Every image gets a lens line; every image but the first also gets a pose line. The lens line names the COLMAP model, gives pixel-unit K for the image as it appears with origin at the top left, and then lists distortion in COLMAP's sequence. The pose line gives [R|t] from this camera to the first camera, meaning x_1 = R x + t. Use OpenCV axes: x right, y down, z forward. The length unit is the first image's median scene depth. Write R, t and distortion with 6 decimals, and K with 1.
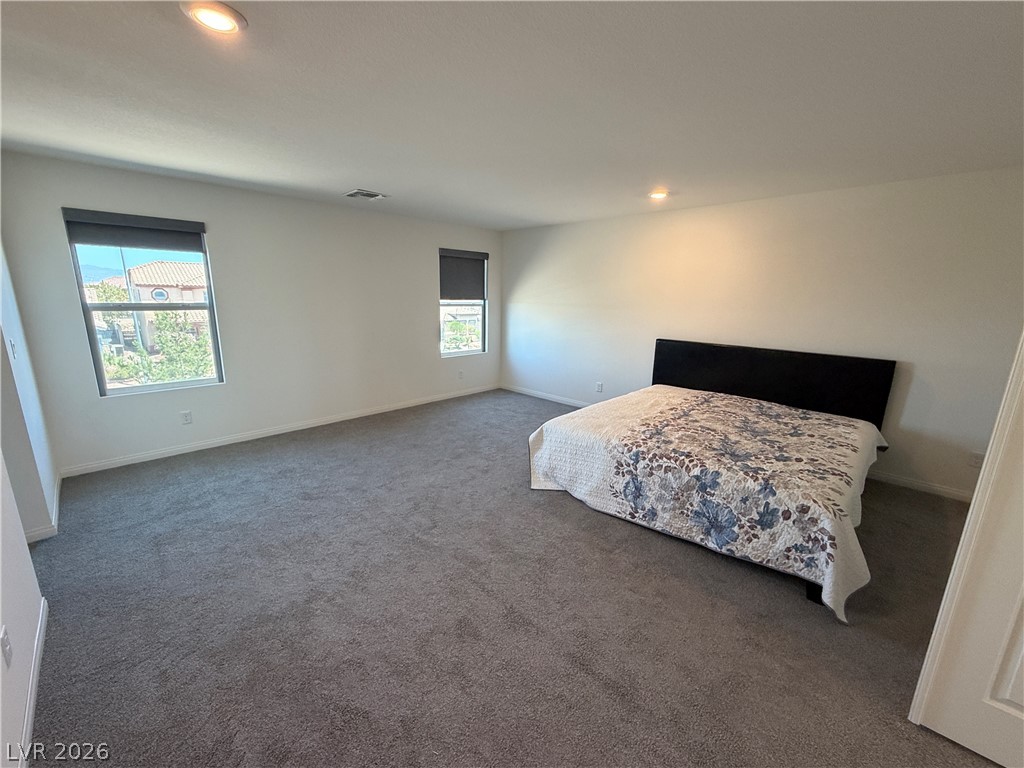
lens RADIAL K [[409.3, 0, 510.9], [0, 409.3, 384.8], [0, 0, 1]] dist [-0.000347, 0.000032]
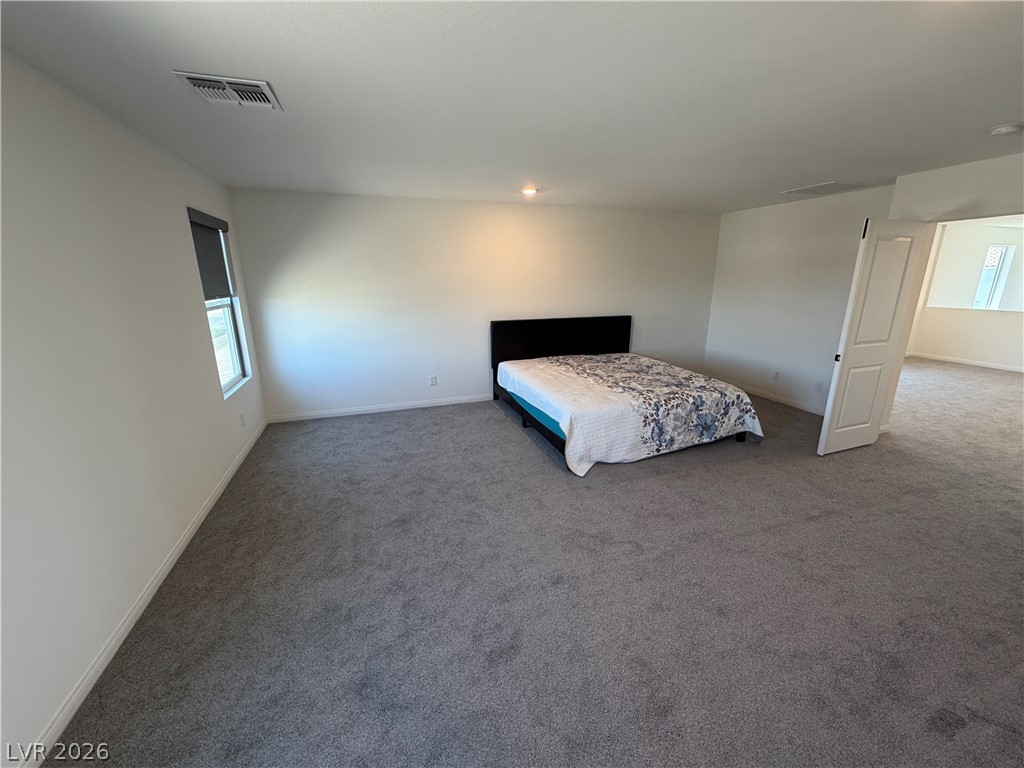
lens RADIAL K [[409.3, 0, 510.9], [0, 409.3, 384.8], [0, 0, 1]] dist [-0.000347, 0.000032]
pose [[0.449652, -0.250504, 0.857357, -1.000840], [0.207629, 0.962888, 0.172445, -0.213562], [-0.868737, 0.100472, 0.484976, 0.747523]]
